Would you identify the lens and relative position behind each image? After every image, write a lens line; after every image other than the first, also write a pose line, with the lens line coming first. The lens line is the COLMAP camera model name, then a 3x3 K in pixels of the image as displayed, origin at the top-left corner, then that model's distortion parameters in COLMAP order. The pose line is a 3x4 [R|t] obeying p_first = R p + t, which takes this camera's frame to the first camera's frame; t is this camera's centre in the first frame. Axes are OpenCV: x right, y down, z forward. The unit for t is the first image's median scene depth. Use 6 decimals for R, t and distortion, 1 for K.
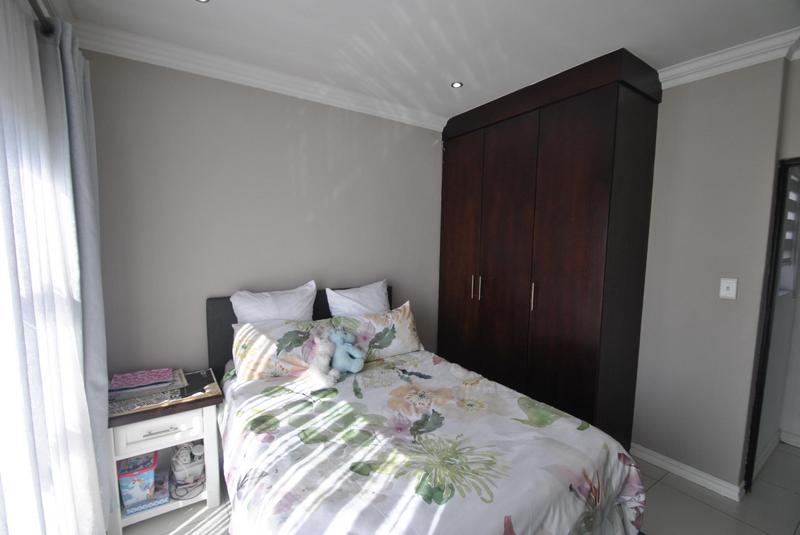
lens RADIAL K [[354.5, 0, 386.4], [0, 354.5, 276.7], [0, 0, 1]] dist [0.000479, -0.000065]
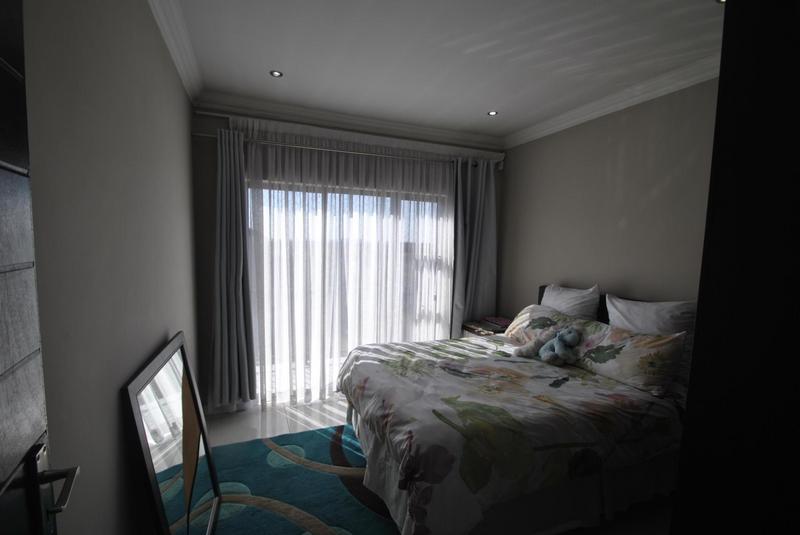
lens RADIAL K [[354.5, 0, 386.4], [0, 354.5, 276.7], [0, 0, 1]] dist [0.000479, -0.000065]
pose [[-0.192967, 0.075735, -0.978278, 1.213535], [-0.129978, 0.986257, 0.101992, -0.048512], [0.972558, 0.146836, -0.180471, 0.755885]]
